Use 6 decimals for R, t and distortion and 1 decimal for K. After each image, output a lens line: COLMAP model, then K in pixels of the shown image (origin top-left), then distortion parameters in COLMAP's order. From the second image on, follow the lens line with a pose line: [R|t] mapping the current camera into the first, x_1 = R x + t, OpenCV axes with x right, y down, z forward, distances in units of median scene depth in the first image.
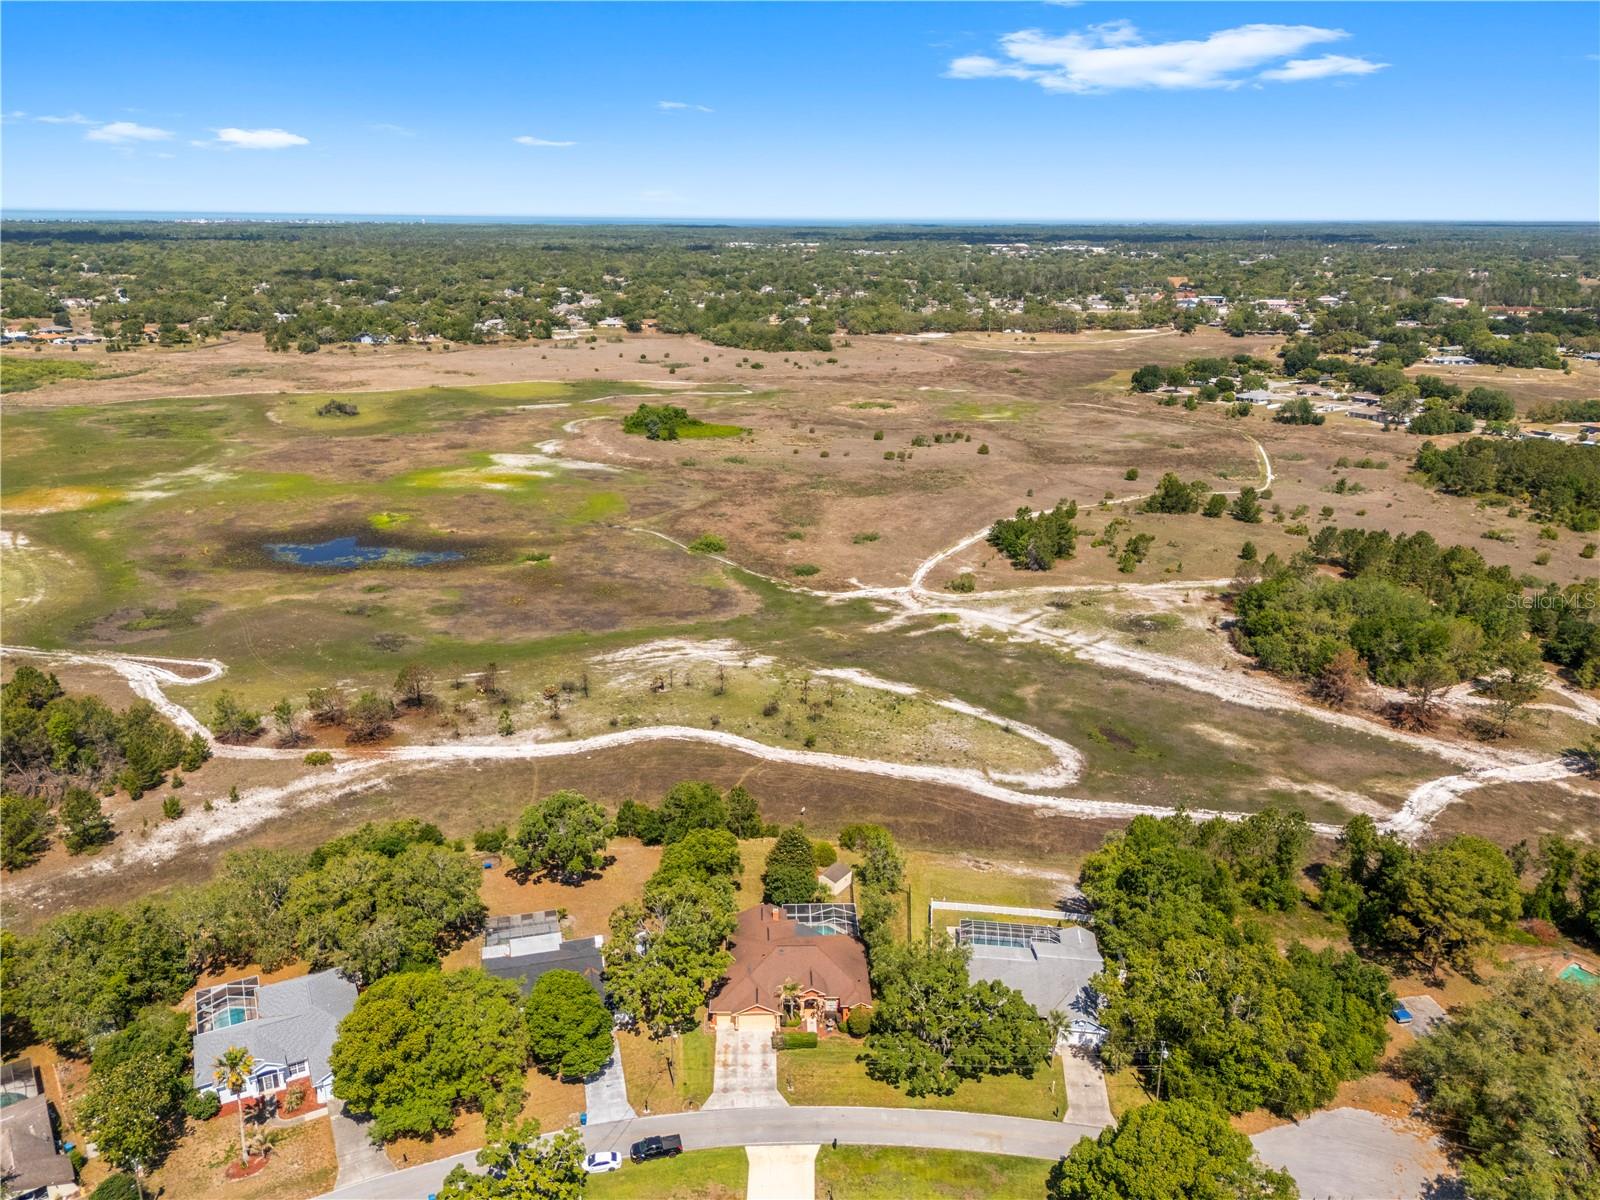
lens RADIAL K [[1171.7, 0, 801.5], [0, 1171.7, 591.7], [0, 0, 1]] dist [0.075639, -0.068422]
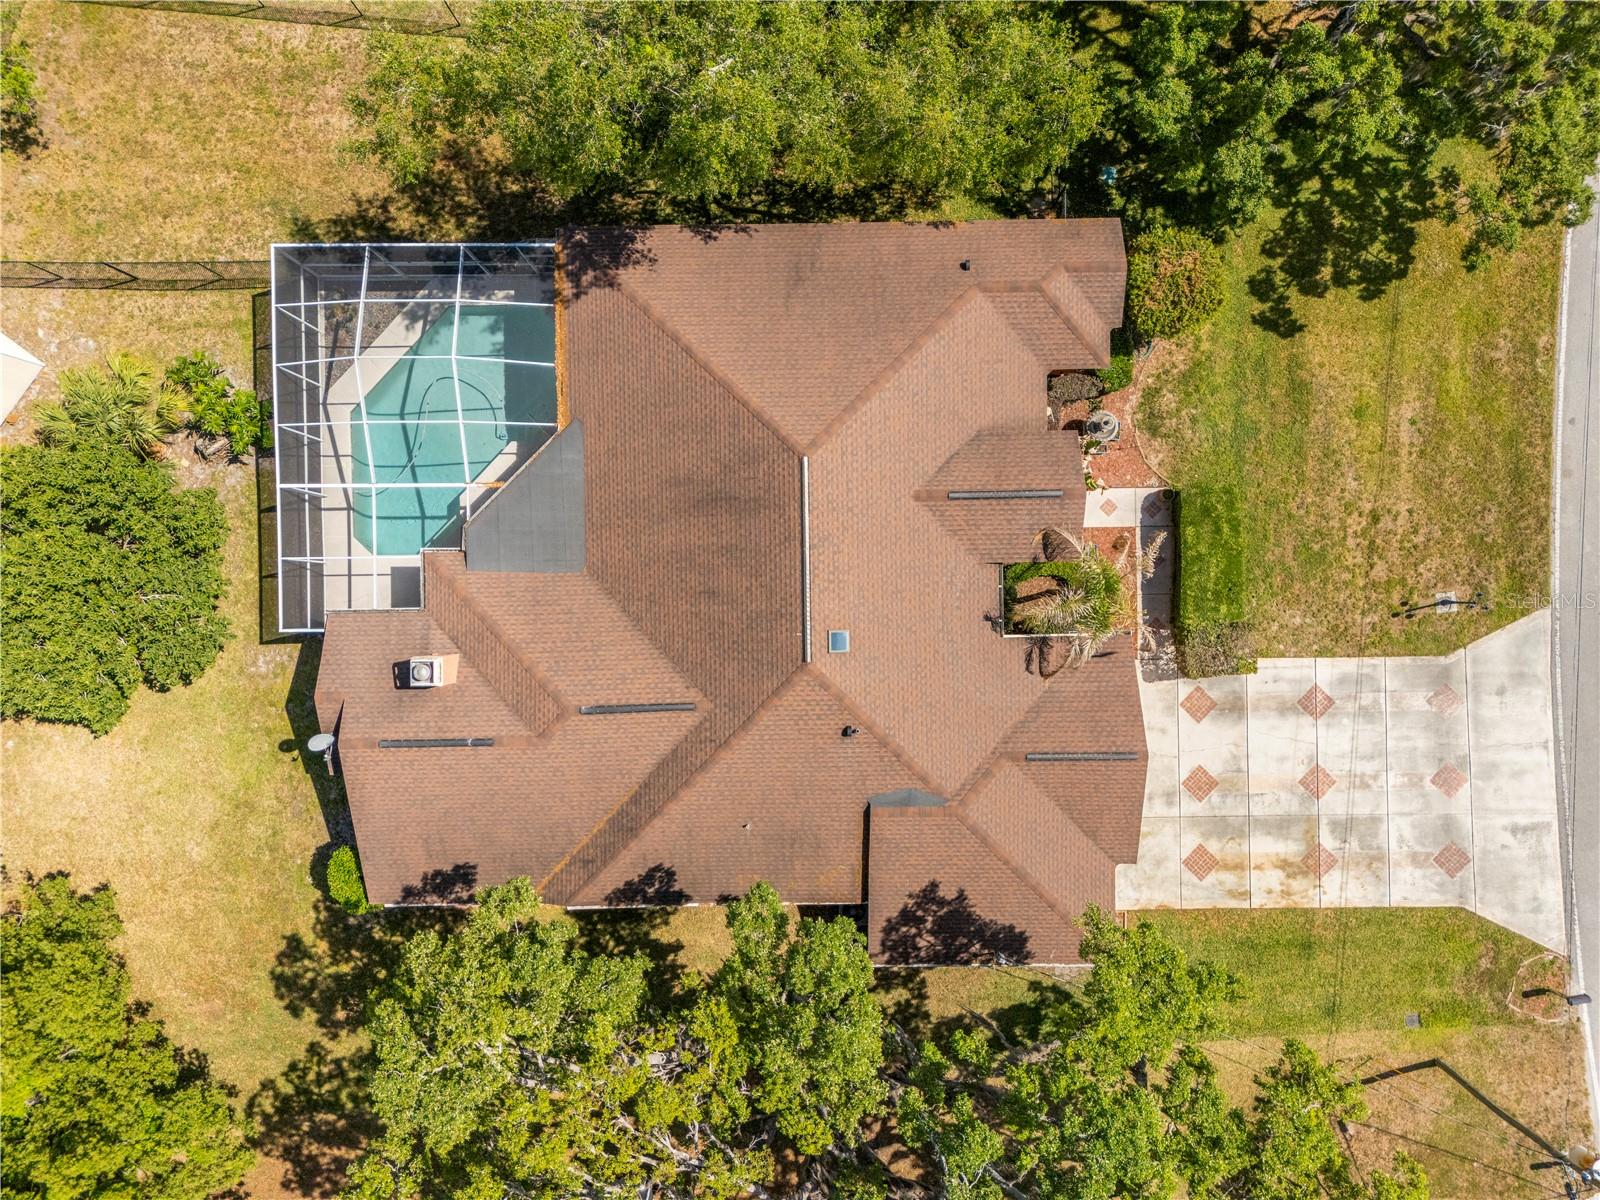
lens RADIAL K [[1171.7, 0, 800.3], [0, 1171.7, 606.7], [0, 0, 1]] dist [0.075639, -0.068422]
pose [[0.020843, -0.999692, -0.013460, -0.005246], [0.306176, -0.006434, 0.951953, 0.074102], [-0.951747, -0.023962, 0.305948, 0.580093]]
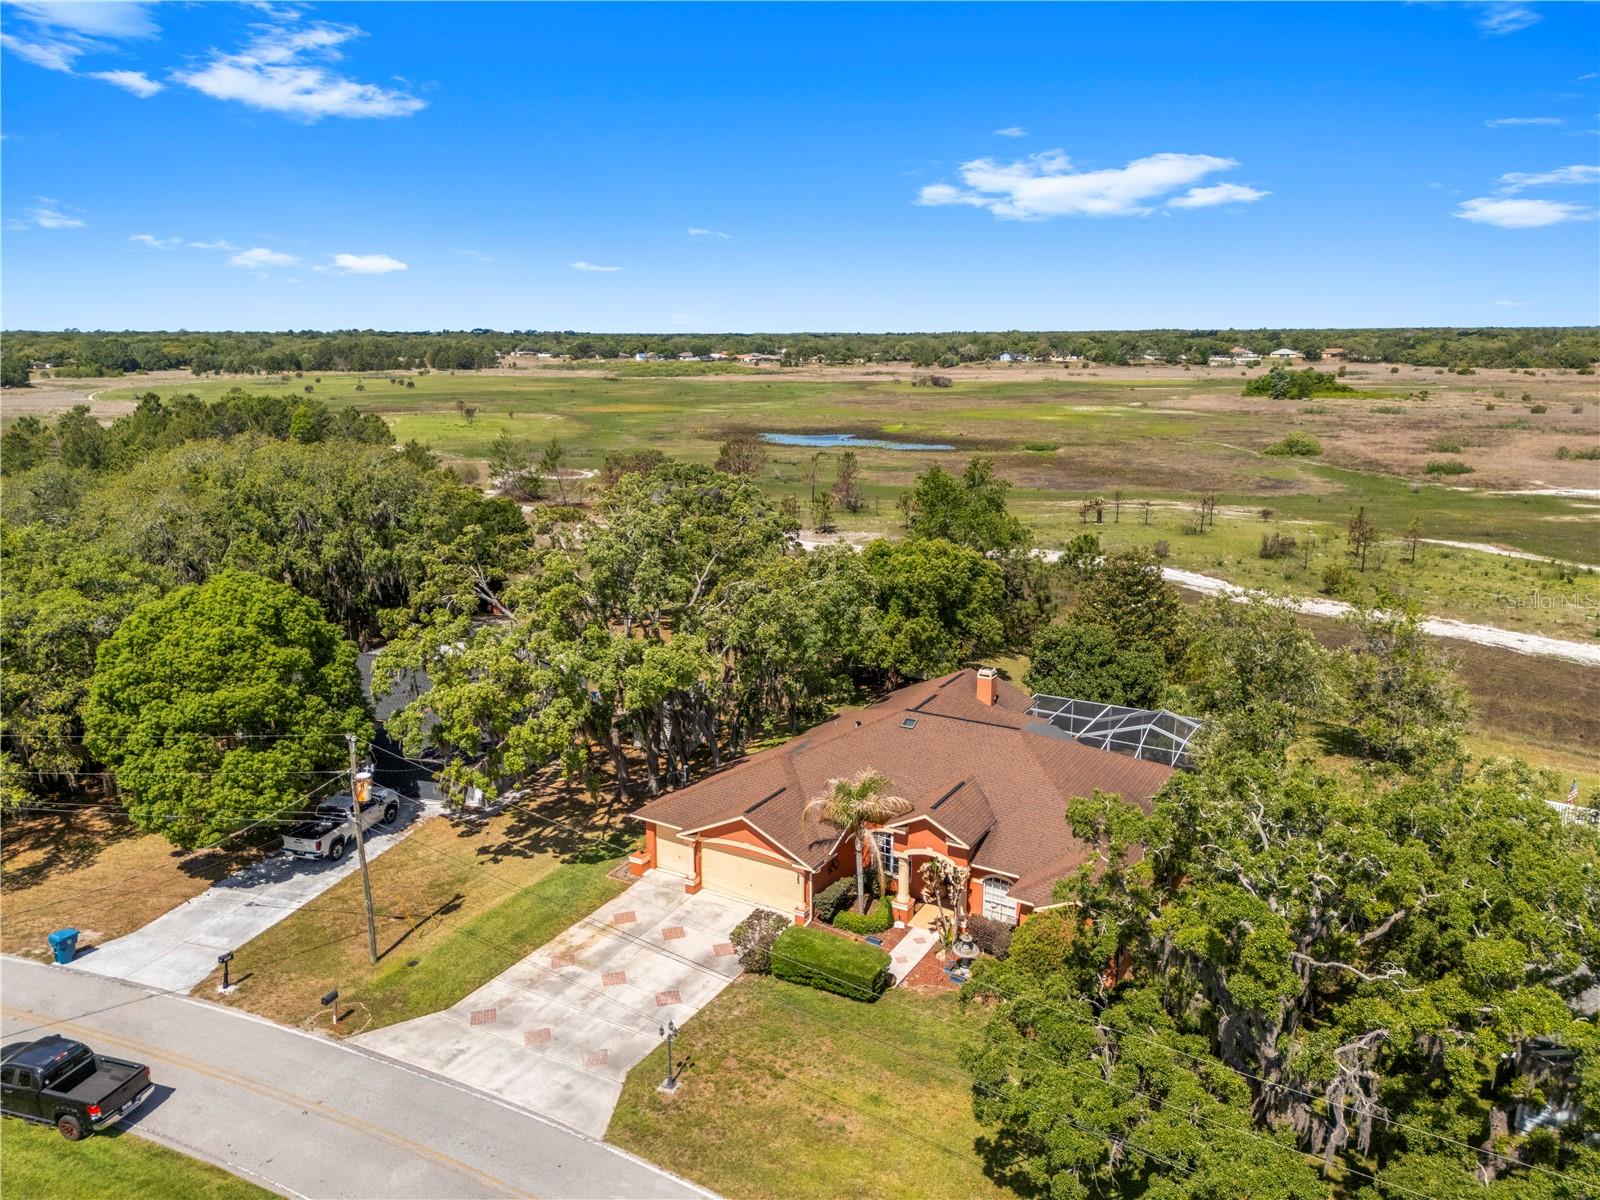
lens RADIAL K [[1171.7, 0, 796.9], [0, 1171.7, 596.4], [0, 0, 1]] dist [0.075639, -0.068422]
pose [[0.841120, 0.107179, -0.530123, 0.076821], [-0.153469, 0.987177, -0.043915, 0.176821], [0.518618, 0.118295, 0.846783, 0.431244]]
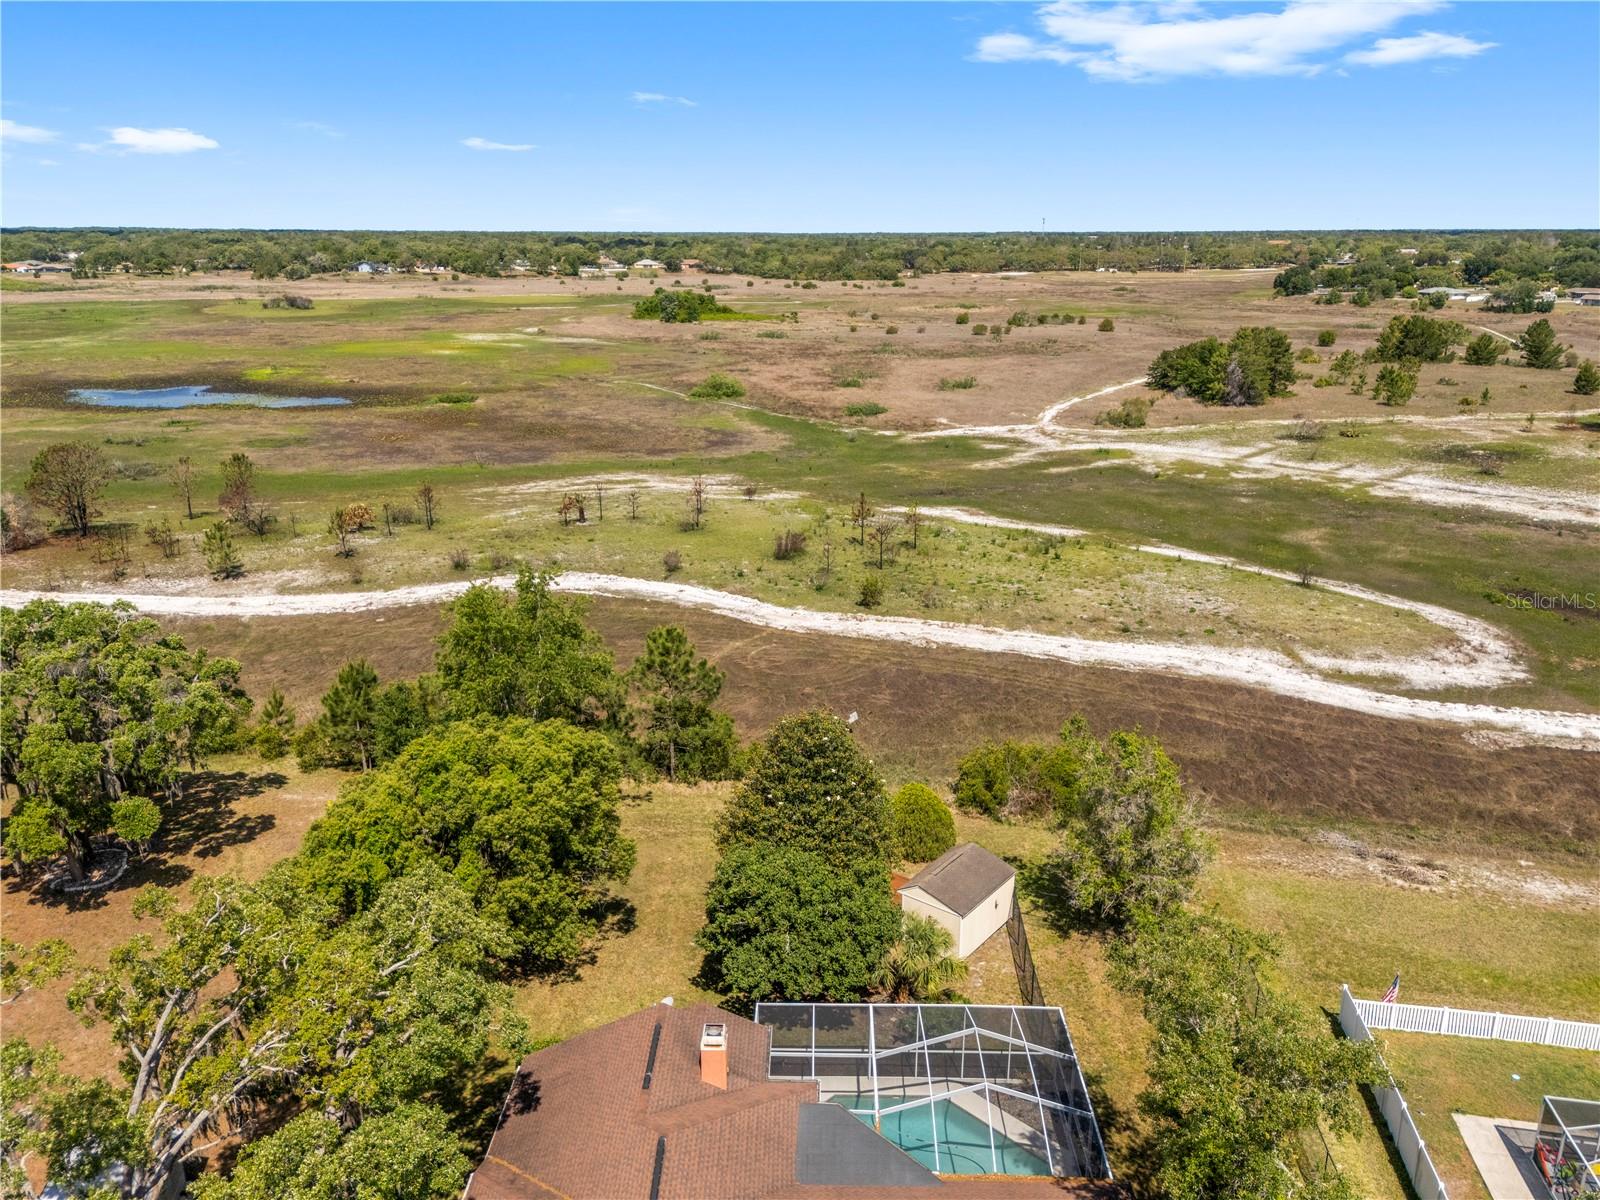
lens RADIAL K [[1171.7, 0, 799.0], [0, 1171.7, 616.0], [0, 0, 1]] dist [0.075639, -0.068422]
pose [[0.998600, 0.009675, -0.052013, 0.002899], [-0.009287, 0.999927, 0.007708, 0.123917], [0.052084, -0.007214, 0.998617, 0.511059]]
